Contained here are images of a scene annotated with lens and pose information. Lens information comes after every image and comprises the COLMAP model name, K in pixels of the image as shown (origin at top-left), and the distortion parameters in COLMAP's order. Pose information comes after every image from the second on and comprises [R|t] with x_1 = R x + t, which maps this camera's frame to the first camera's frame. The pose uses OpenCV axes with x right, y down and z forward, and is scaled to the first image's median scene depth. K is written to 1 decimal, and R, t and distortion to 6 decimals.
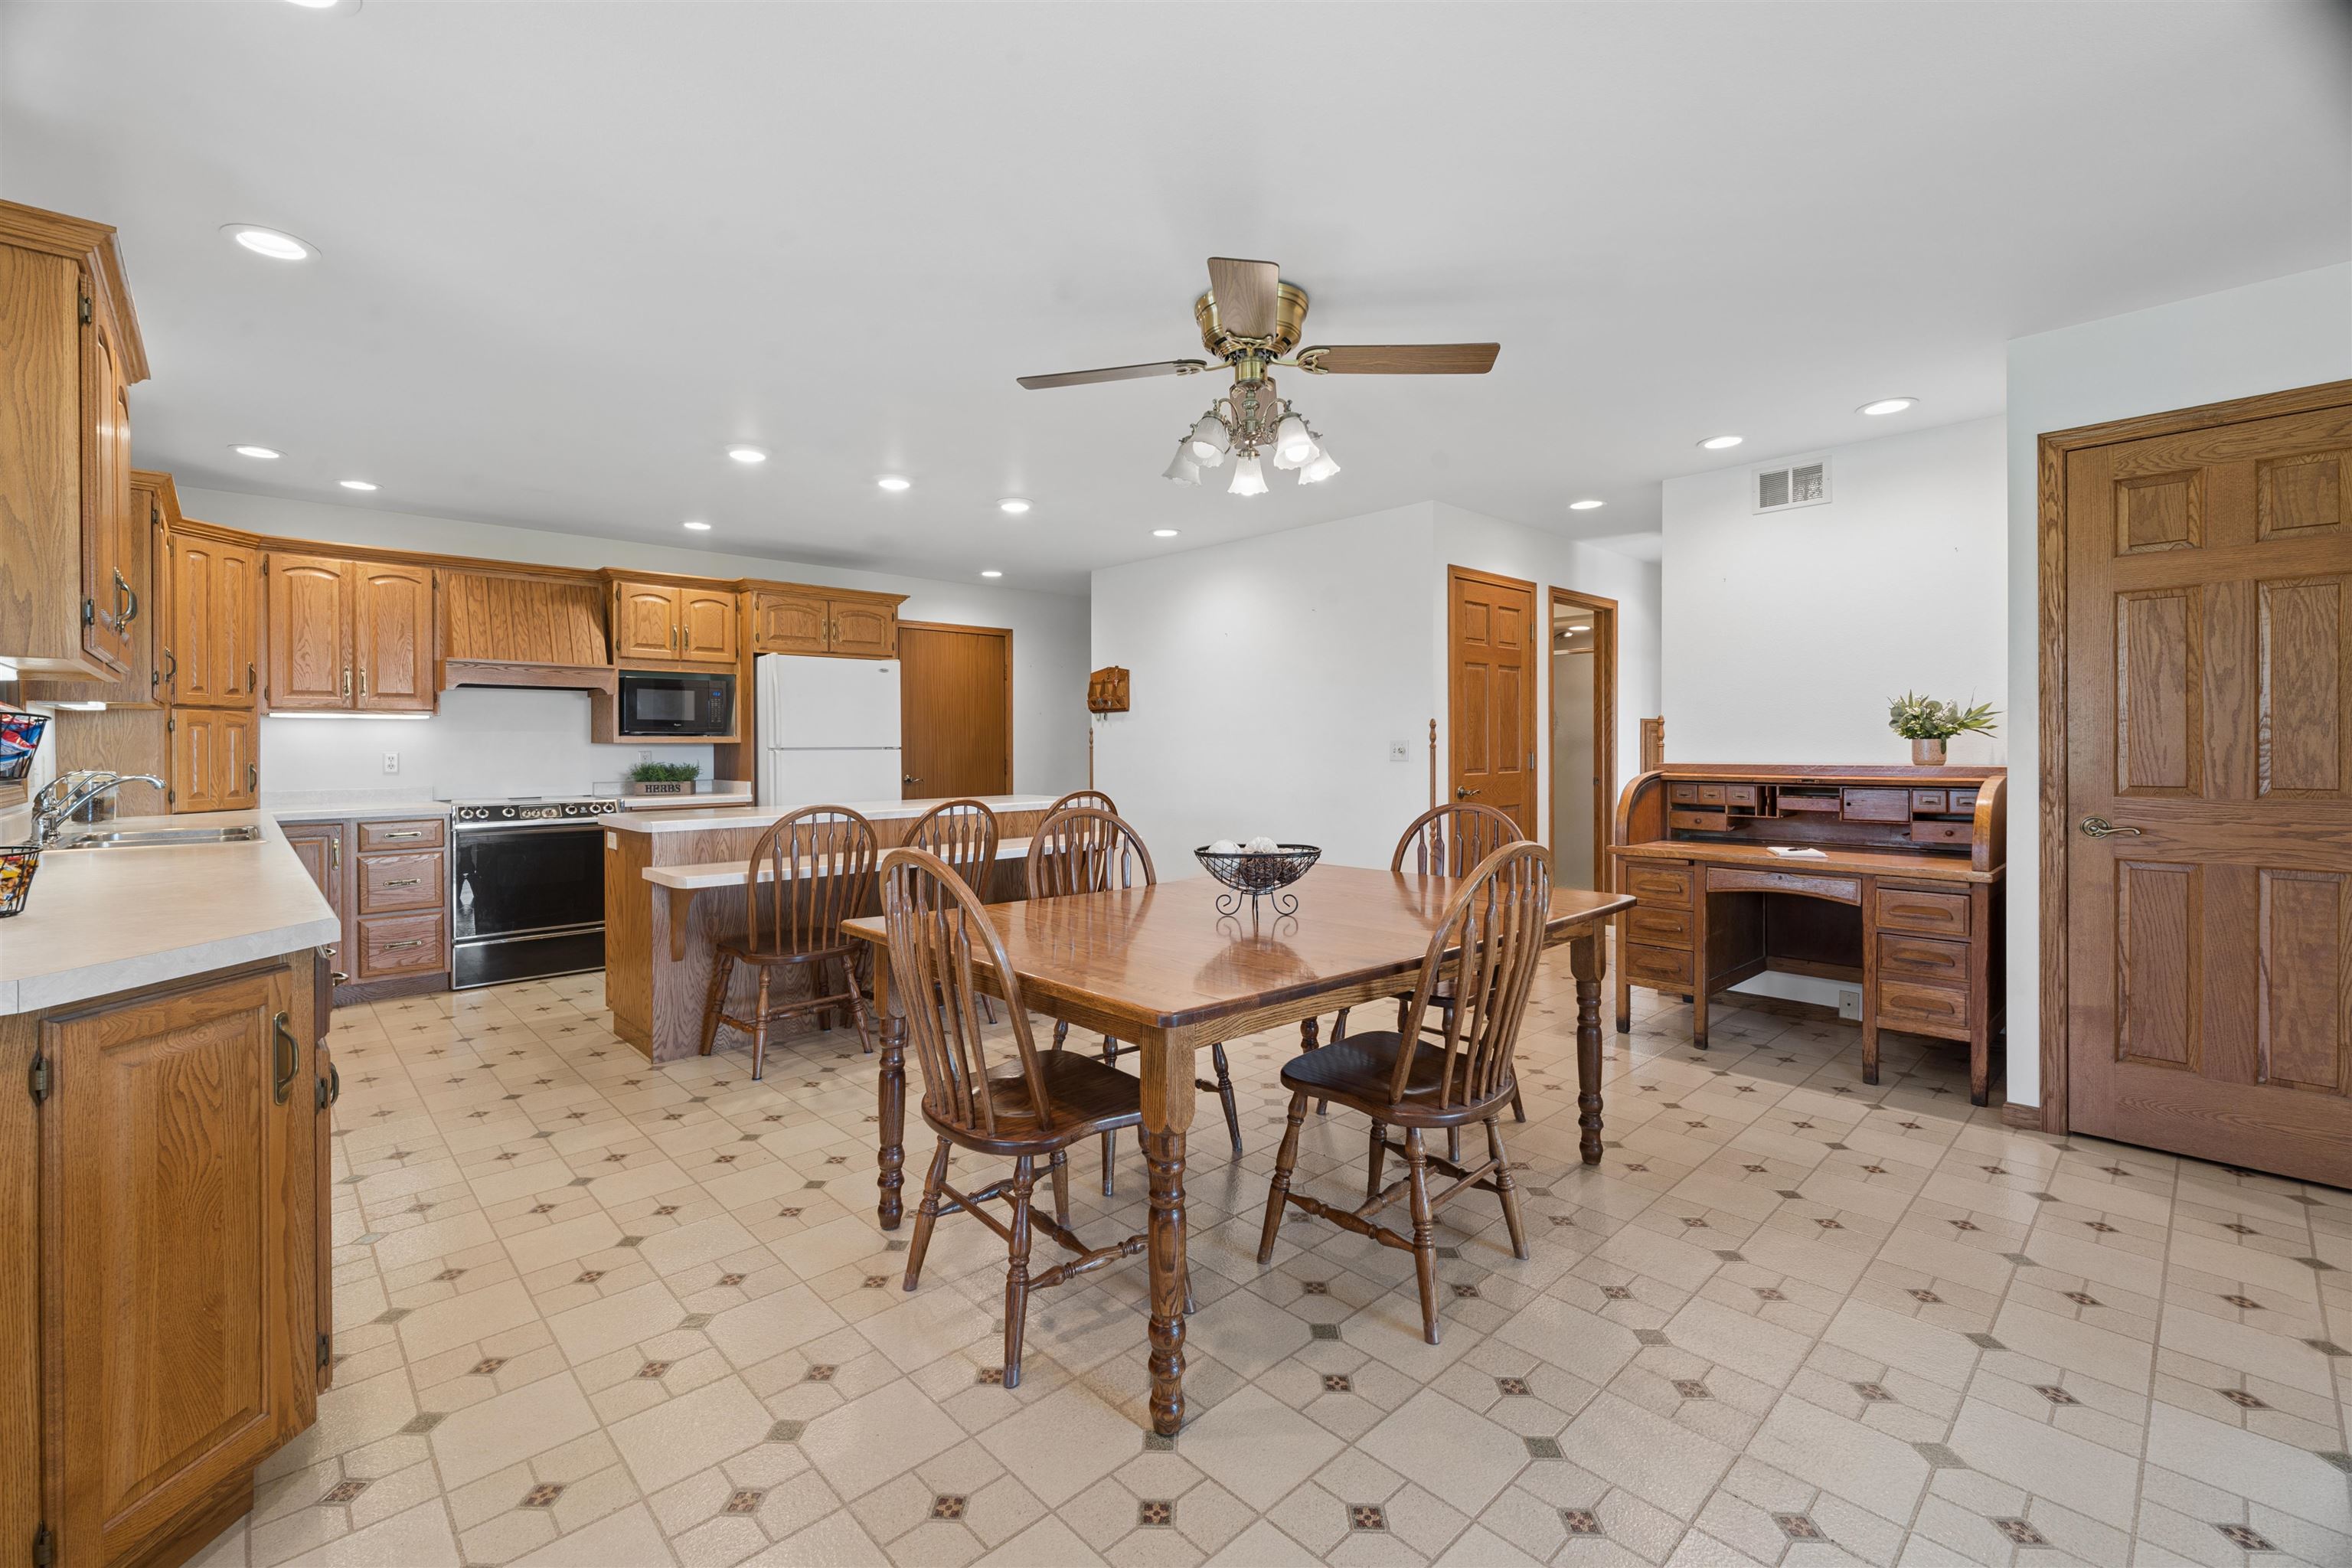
lens RADIAL K [[992.8, 0, 1166.8], [0, 992.8, 750.7], [0, 0, 1]] dist [0.000092, -0.007214]
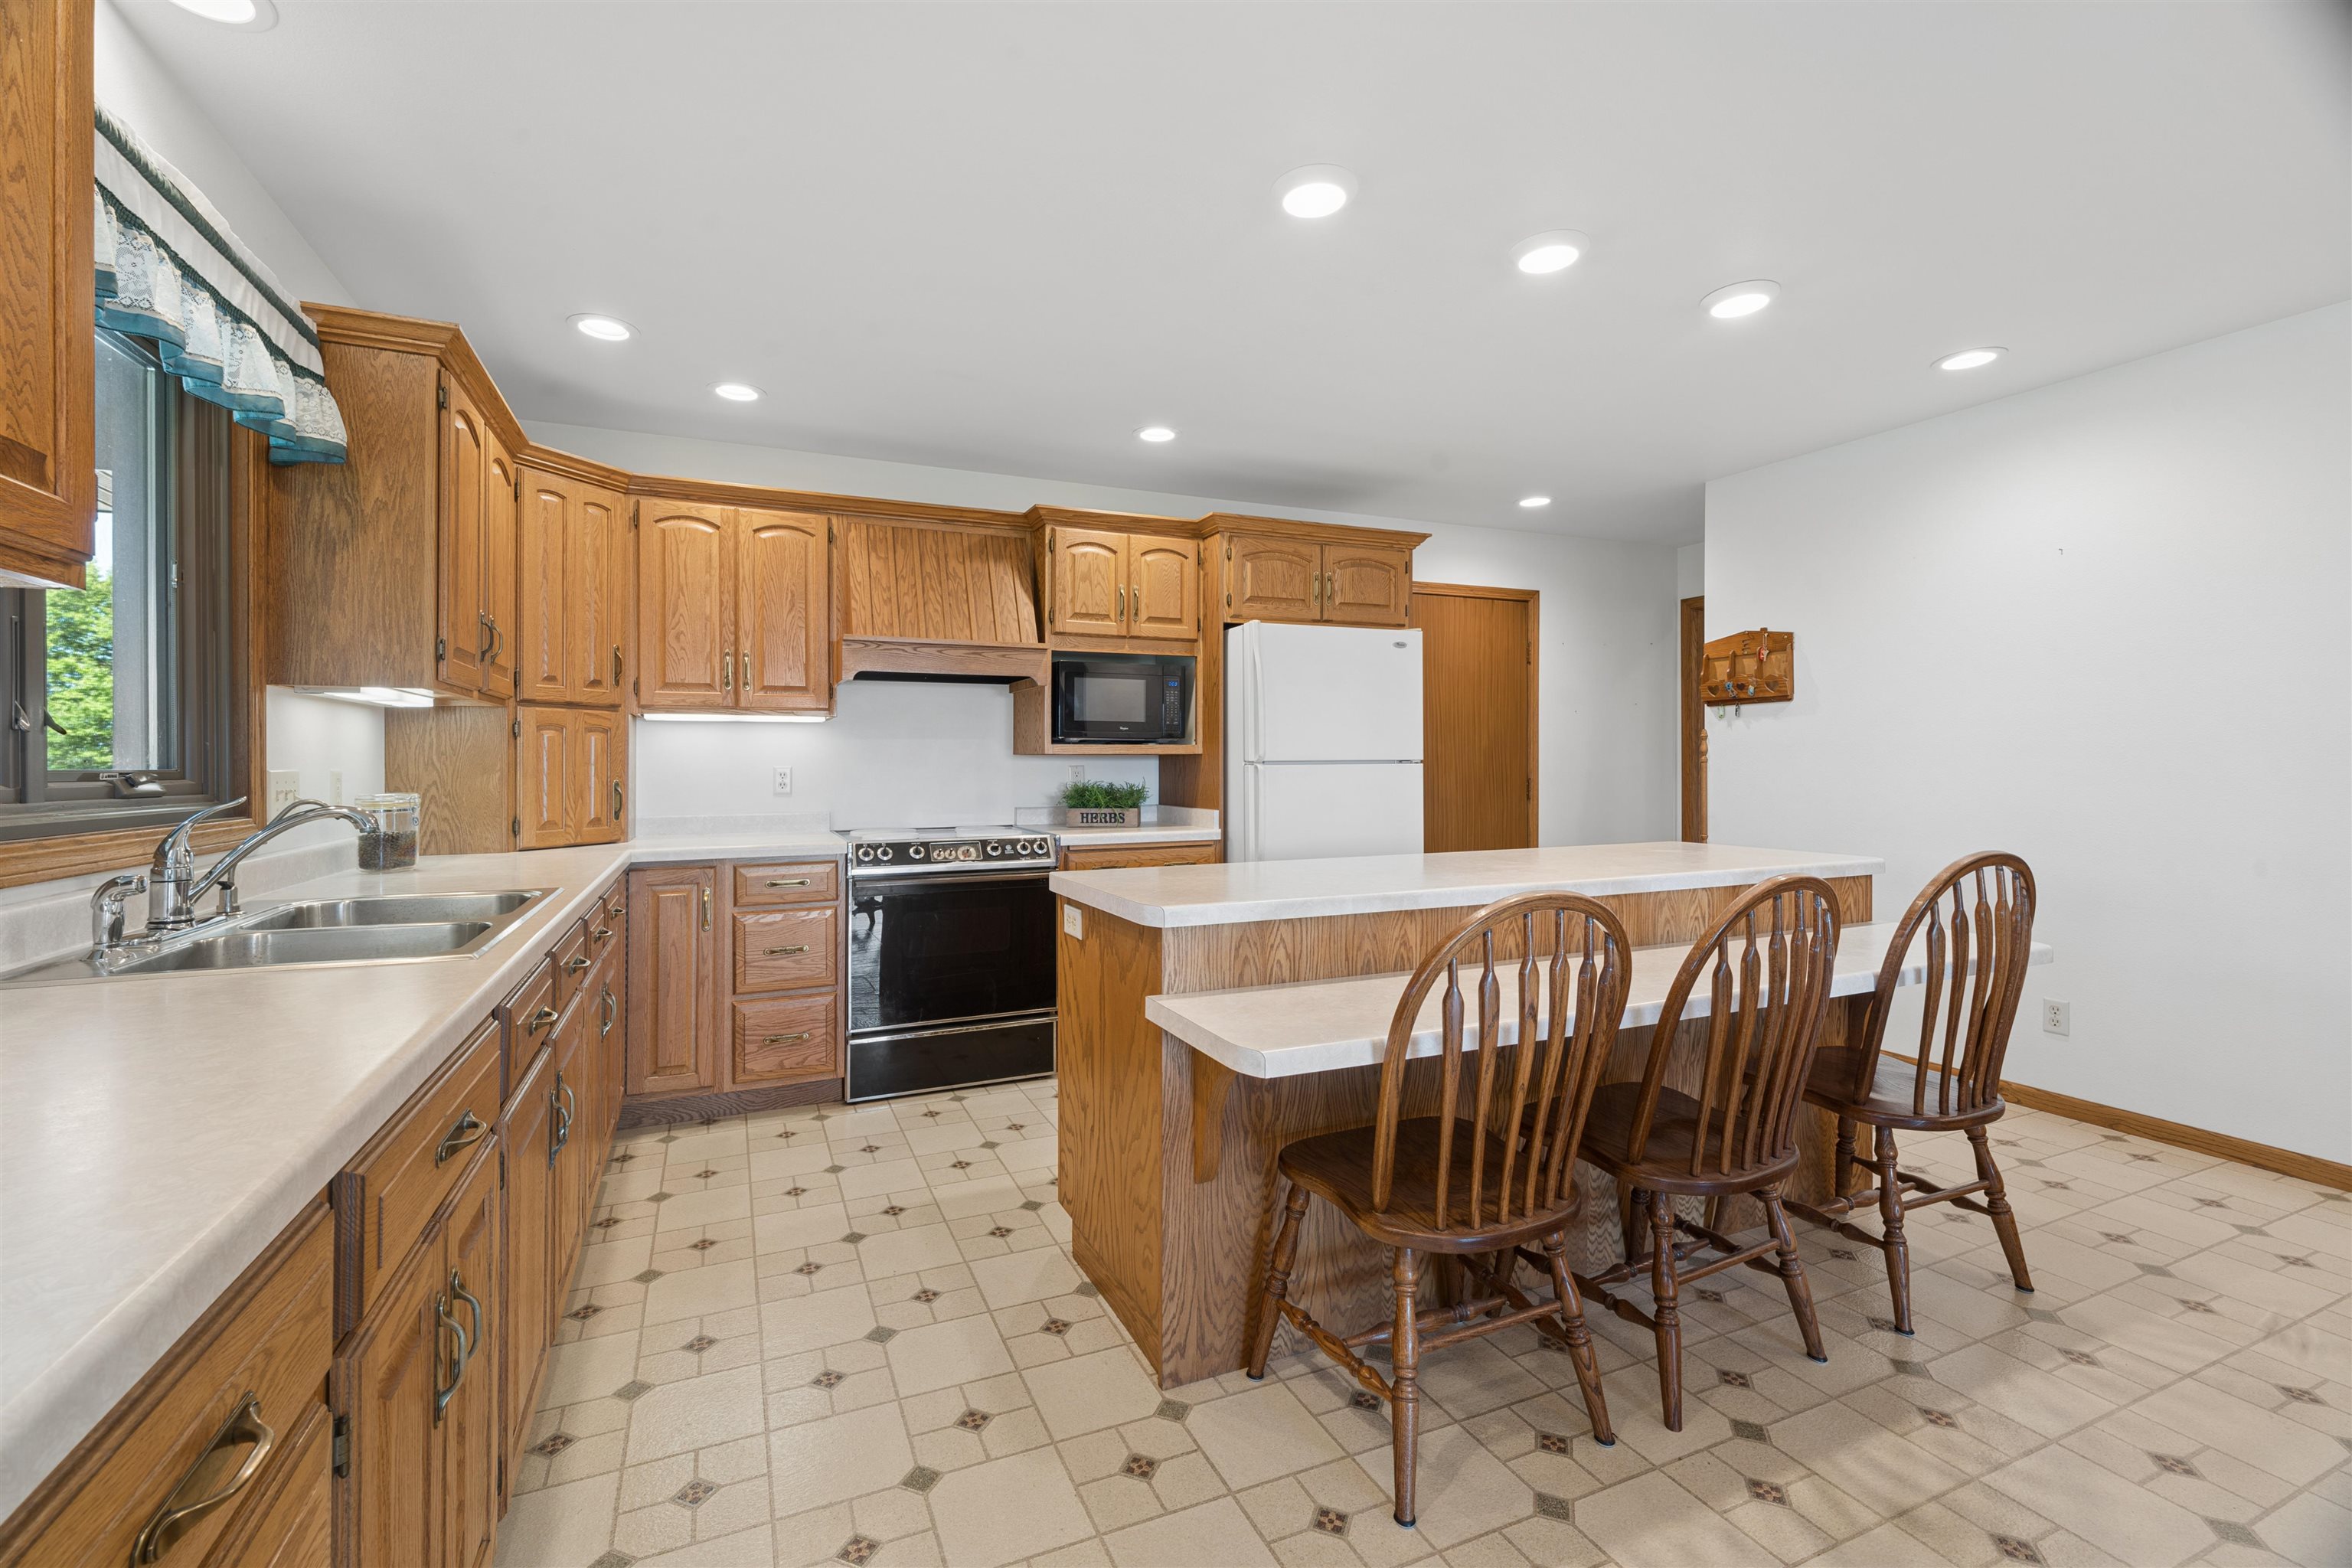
lens RADIAL K [[1005.6, 0, 1158.1], [0, 1005.6, 748.9], [0, 0, 1]] dist [0.006428, -0.000278]
pose [[0.939834, -0.003472, -0.341615, -0.266254], [-0.001897, 0.999880, -0.015382, -0.000505], [0.341627, 0.015105, 0.939714, 0.397777]]
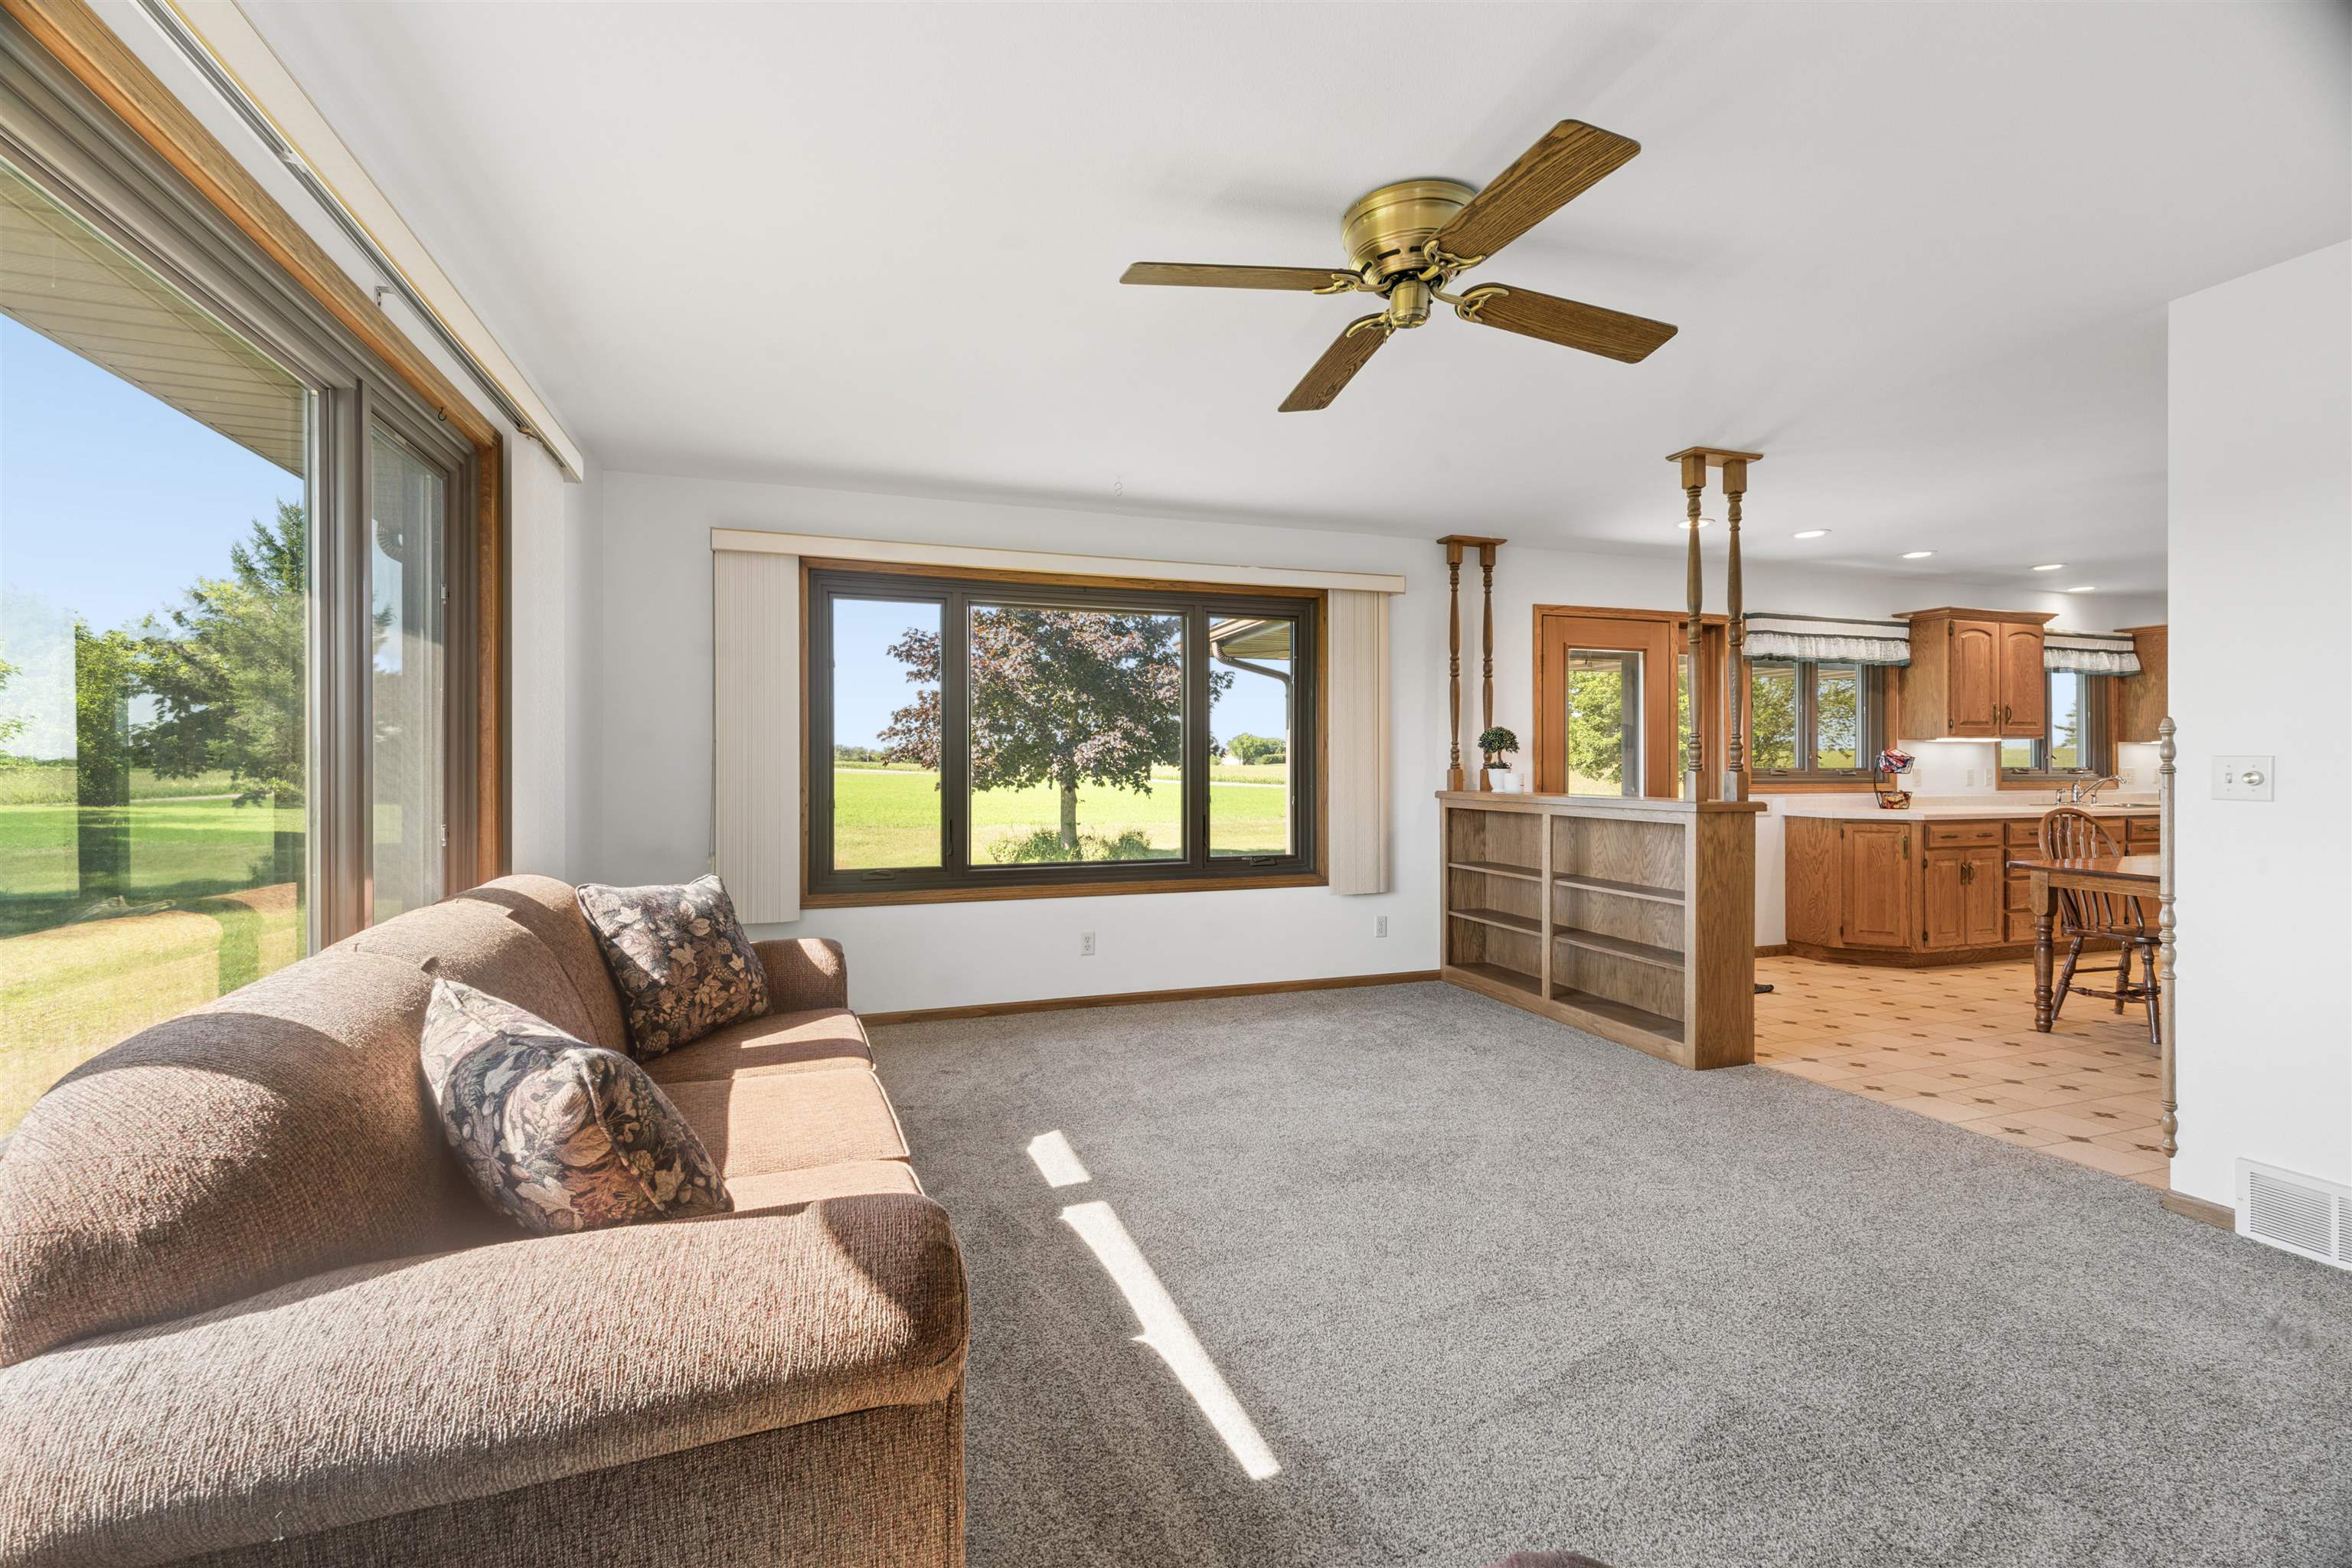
lens RADIAL K [[989.2, 0, 1170.9], [0, 989.2, 773.3], [0, 0, 1]] dist [-0.001380, -0.000260]
pose [[-0.417288, 0.010147, -0.908718, 1.160829], [0.001277, 0.999943, 0.010579, -0.005532], [0.908774, 0.003254, -0.417277, 0.004592]]
